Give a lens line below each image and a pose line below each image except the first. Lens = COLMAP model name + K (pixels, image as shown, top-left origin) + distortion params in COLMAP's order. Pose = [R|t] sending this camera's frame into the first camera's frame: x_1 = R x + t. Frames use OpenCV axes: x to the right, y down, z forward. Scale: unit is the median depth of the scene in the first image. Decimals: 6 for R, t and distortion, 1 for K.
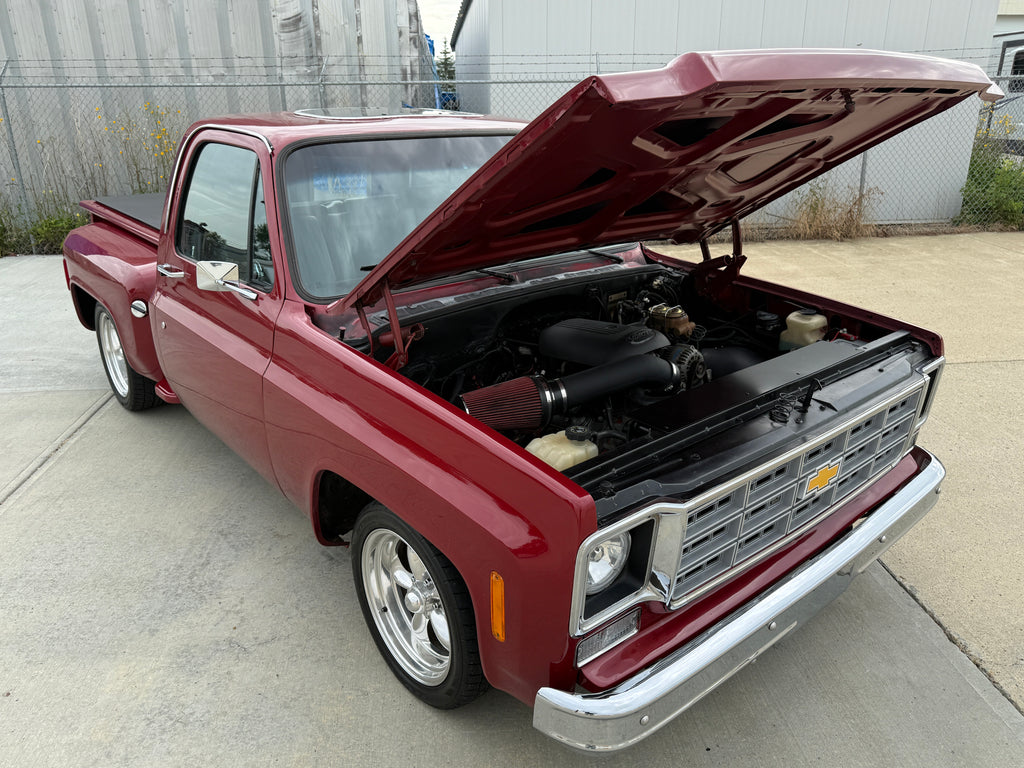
lens RADIAL K [[761.8, 0, 511.4], [0, 761.8, 385.3], [0, 0, 1]] dist [0.021259, -0.026070]
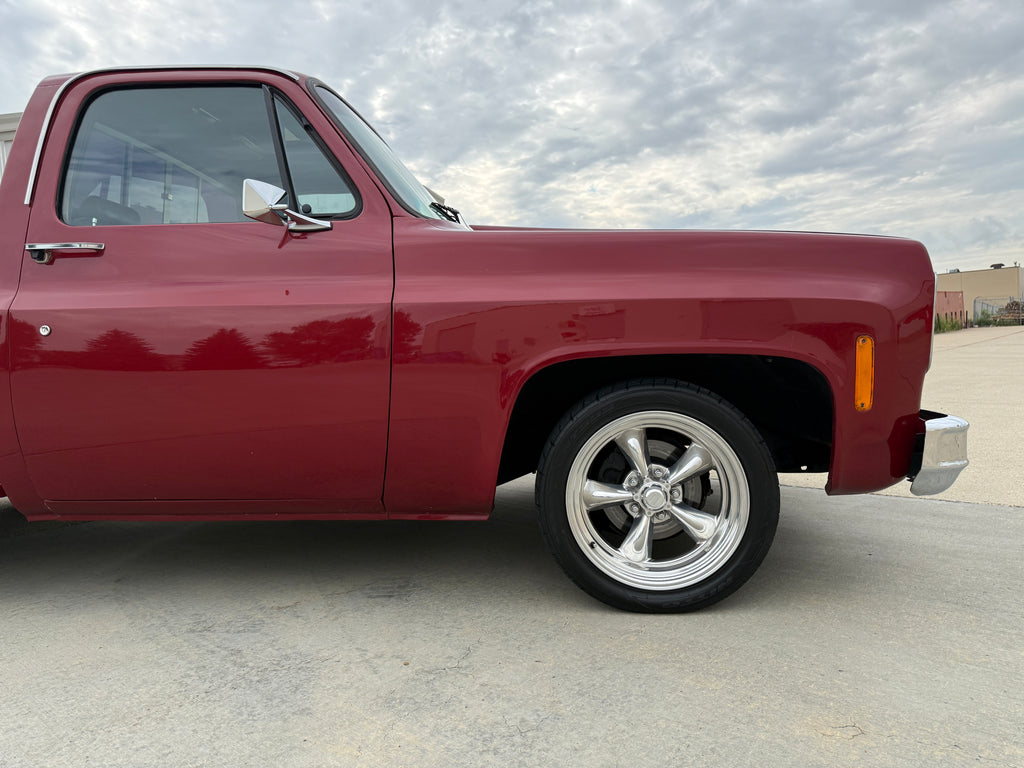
lens RADIAL K [[726.3, 0, 510.3], [0, 726.3, 377.0], [0, 0, 1]] dist [0.019990, -0.022831]
pose [[0.705275, -0.056846, 0.706651, -0.676897], [0.295472, 0.929649, -0.220112, 0.230087], [-0.644424, 0.364036, 0.672455, 0.380406]]
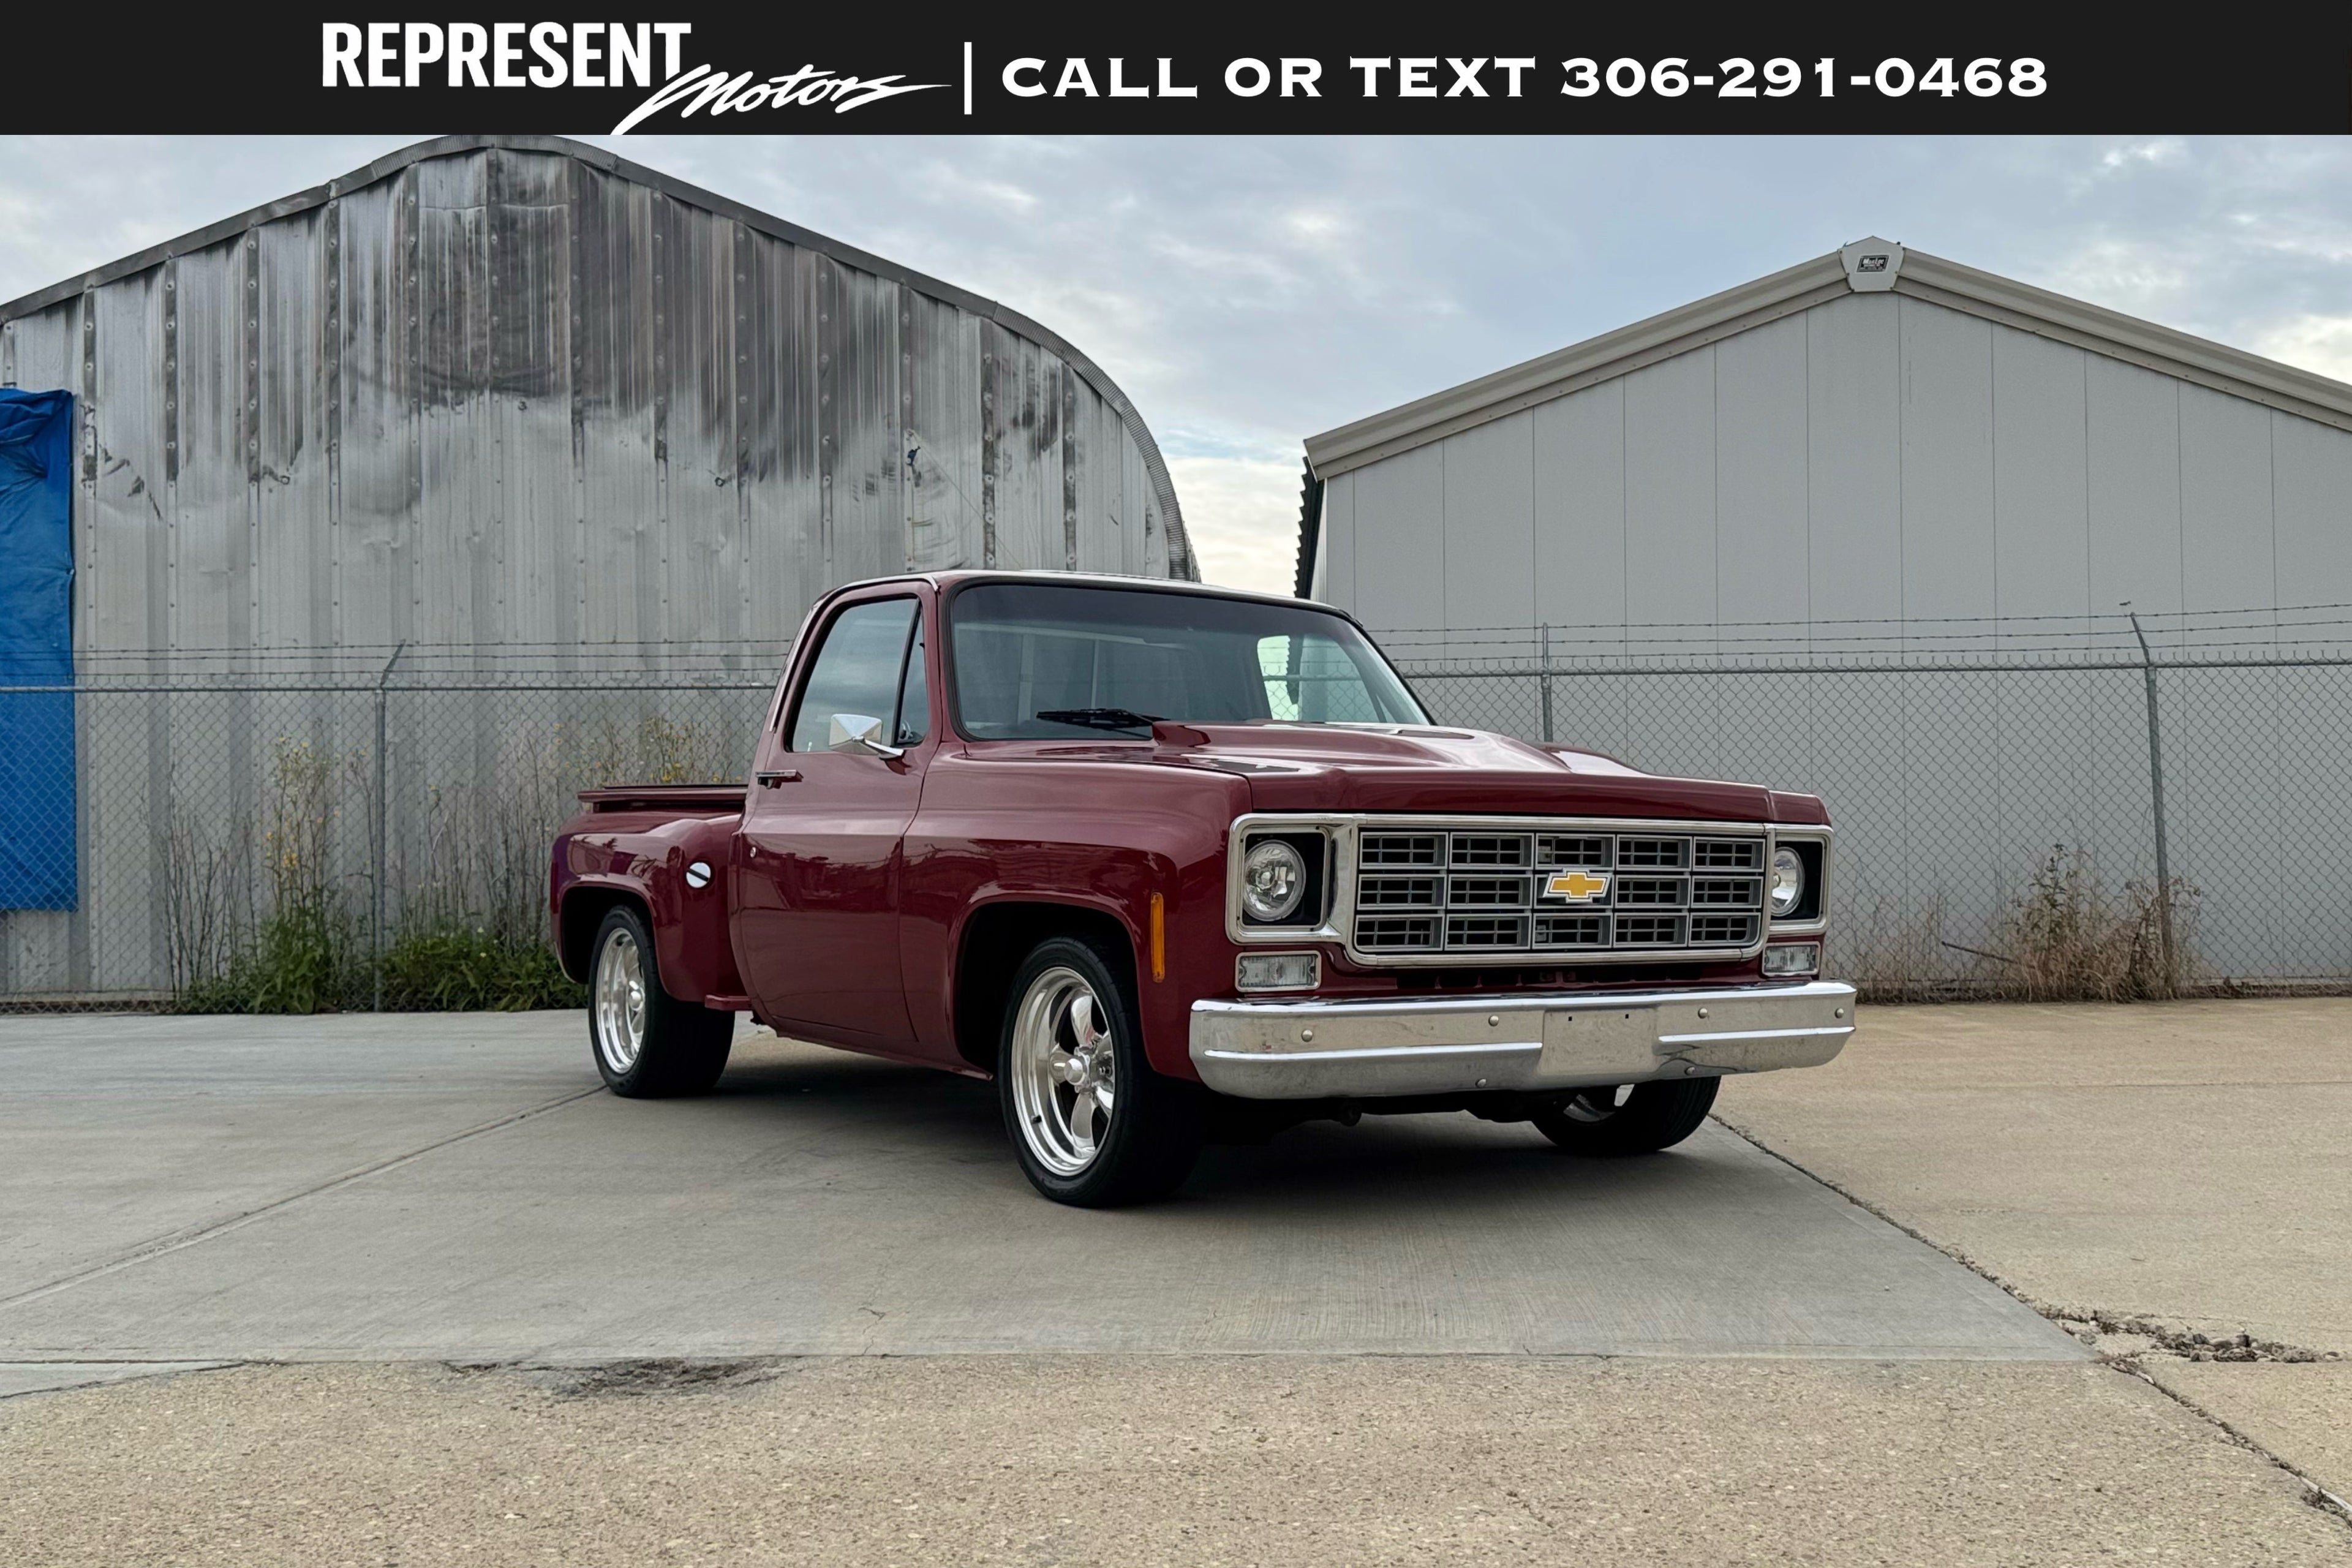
lens RADIAL K [[2305.6, 0, 1231.1], [0, 2305.6, 847.4], [0, 0, 1]] dist [0.081054, 0.000000]
pose [[0.993394, -0.004473, -0.114662, 0.236692], [-0.038632, 0.927872, -0.370892, 0.743659], [0.108051, 0.372871, 0.921570, -0.971183]]
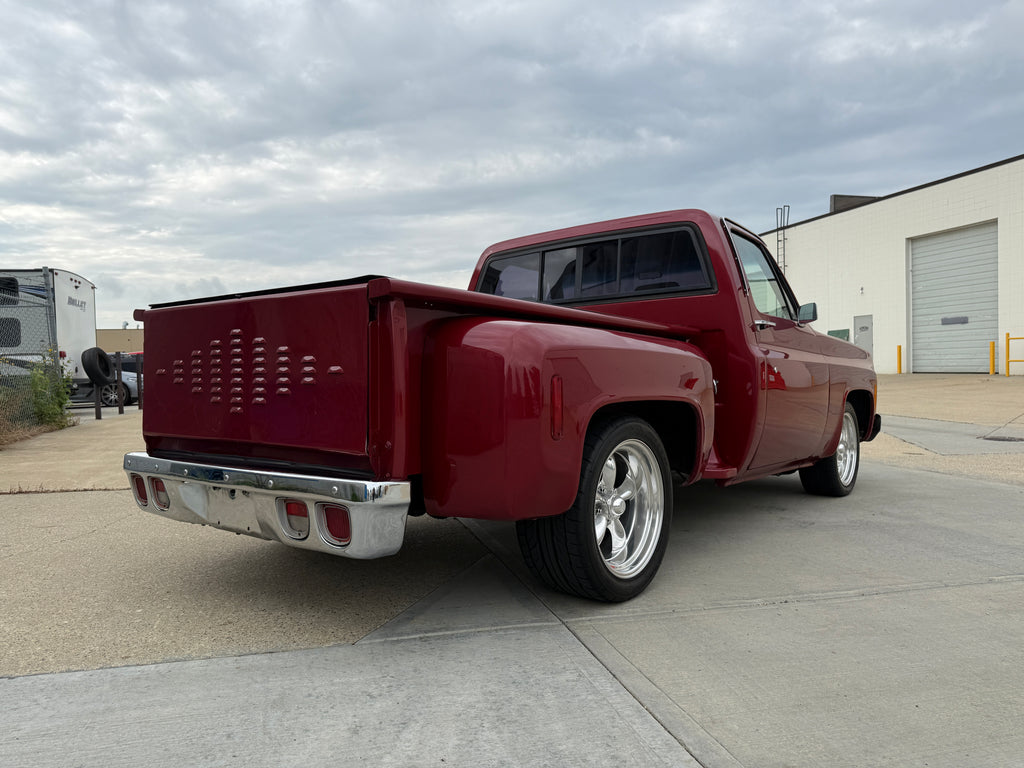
lens RADIAL K [[726.3, 0, 510.6], [0, 726.3, 381.5], [0, 0, 1]] dist [0.019990, -0.022831]
pose [[-0.182040, -0.005139, 0.983278, -1.608277], [0.367373, 0.927216, 0.072860, -0.318019], [-0.912085, 0.374493, -0.166903, 1.708385]]
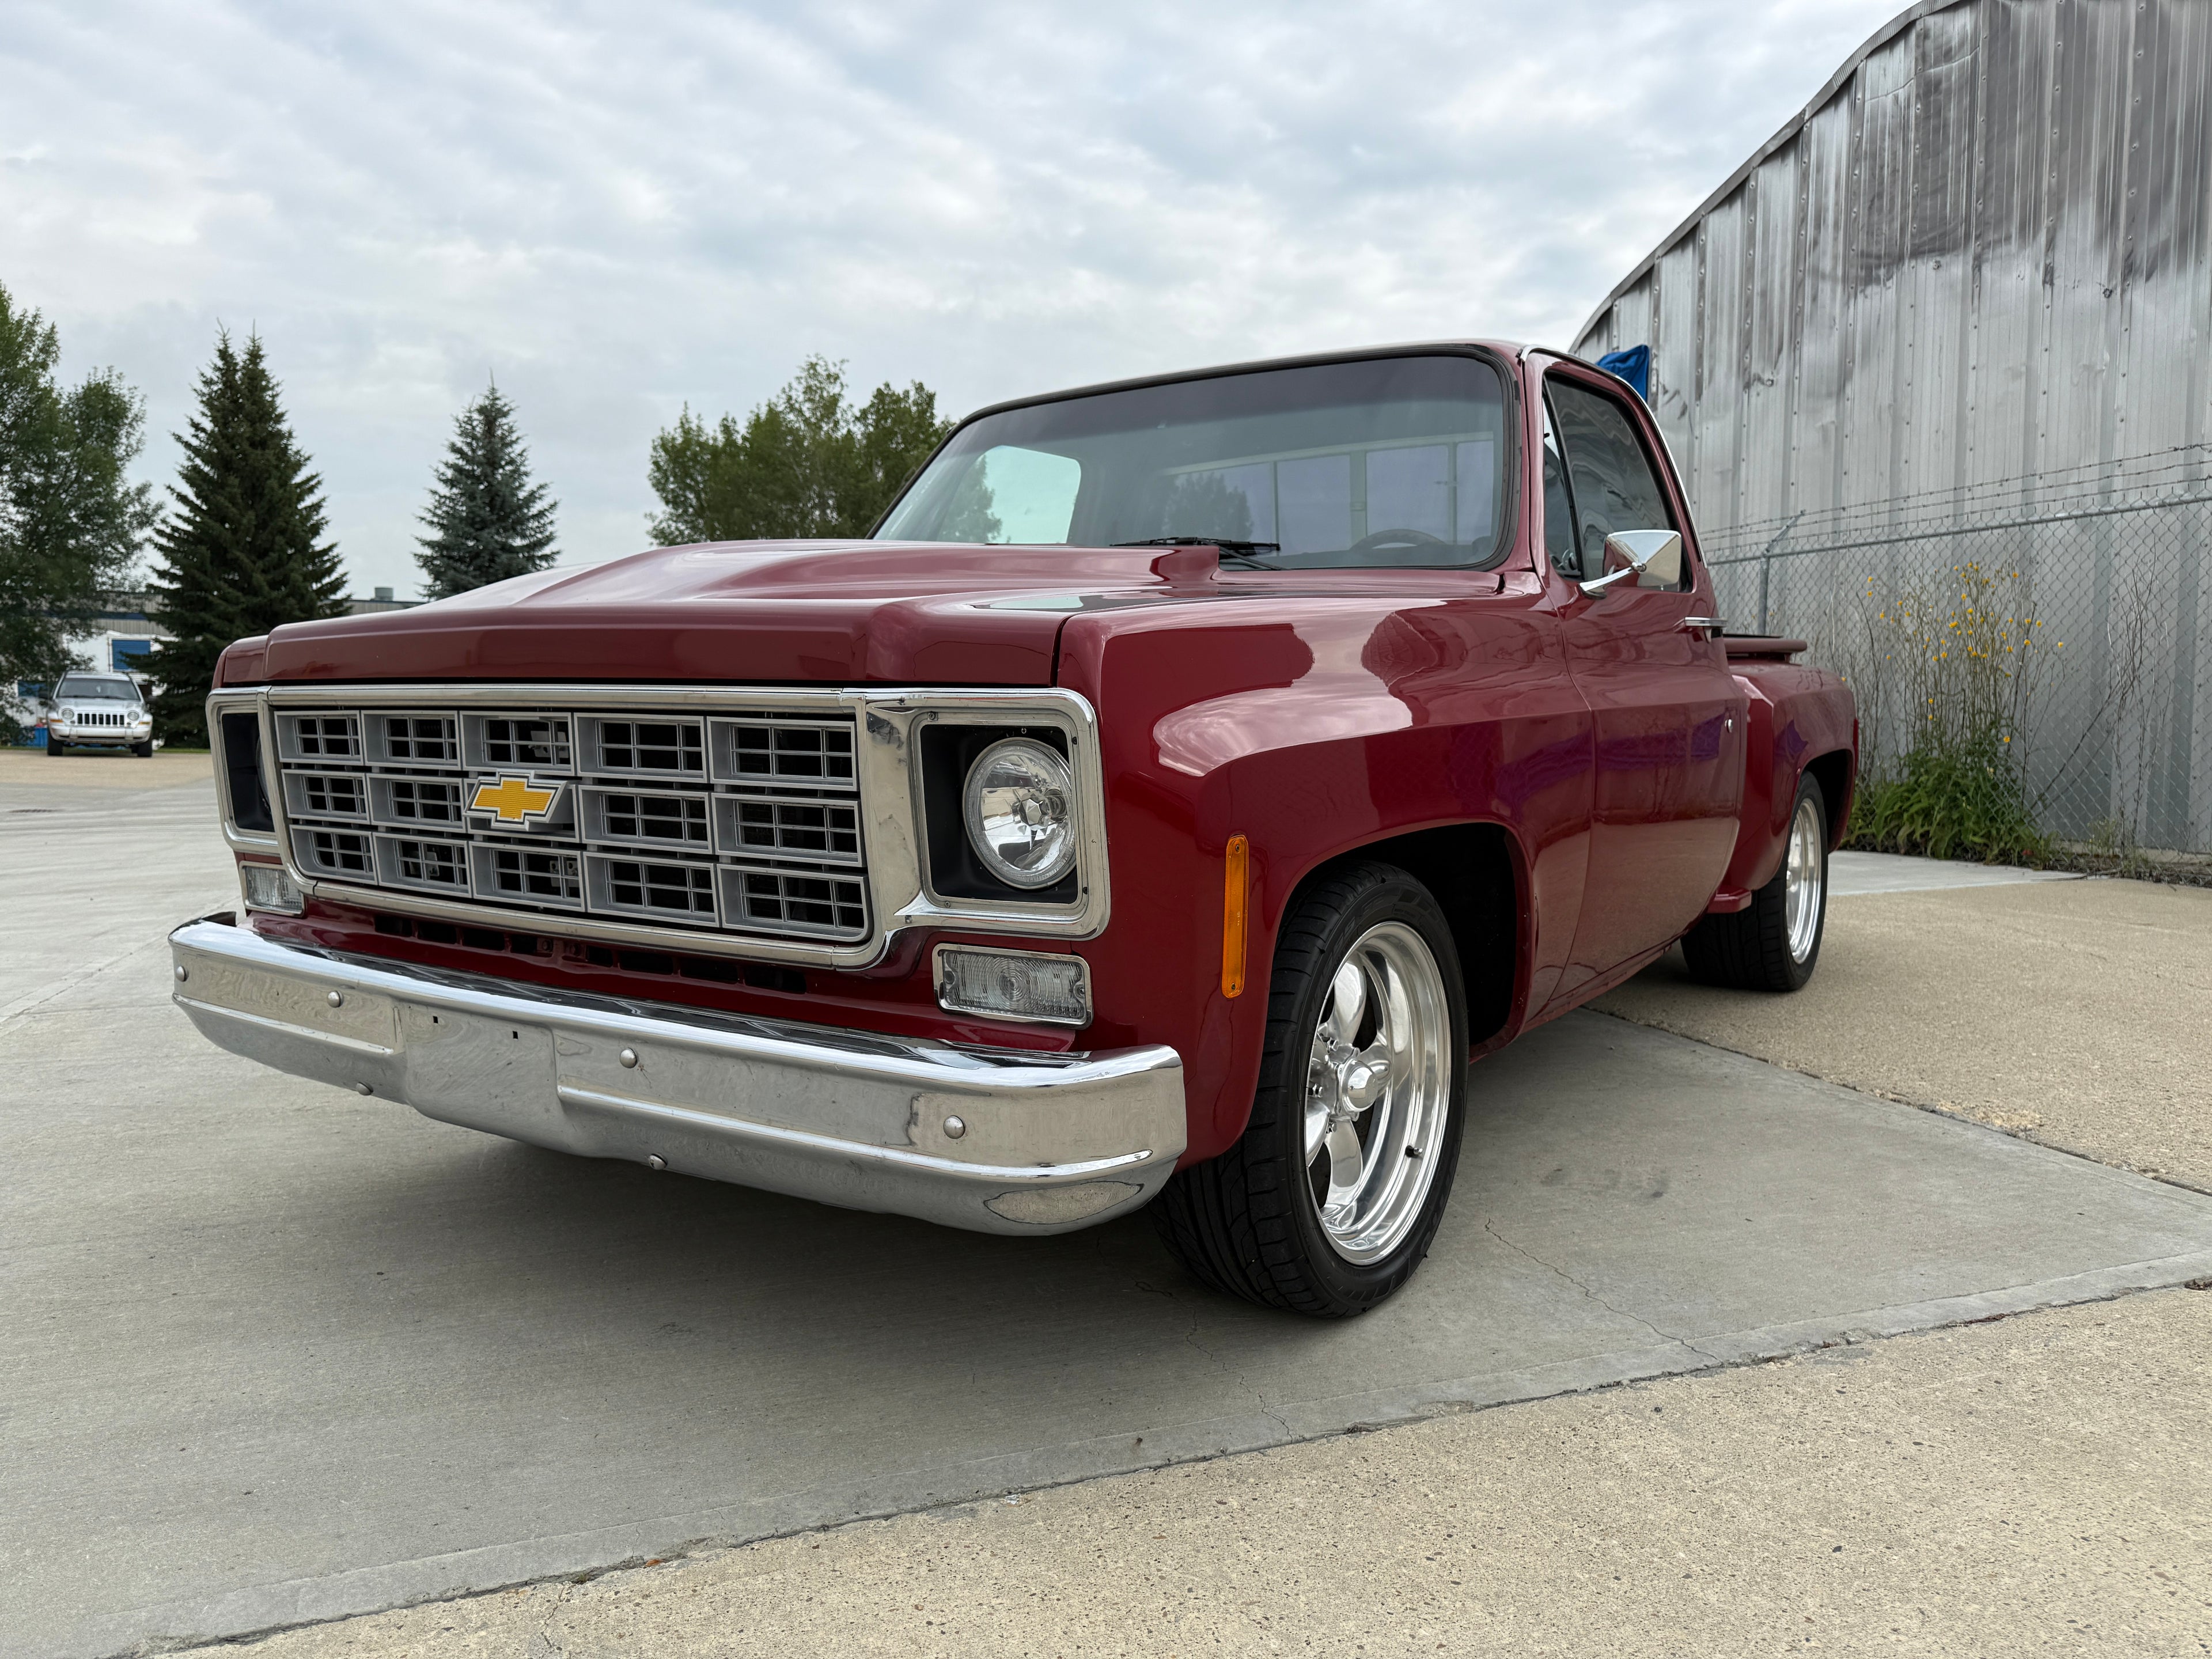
lens RADIAL K [[1568.9, 0, 1106.5], [0, 1568.9, 829.8], [0, 0, 1]] dist [0.019990, -0.022831]
pose [[0.247407, 0.074517, -0.966042, 1.069514], [-0.350658, 0.936339, -0.017580, 0.020361], [0.903232, 0.343100, 0.257787, 0.800899]]
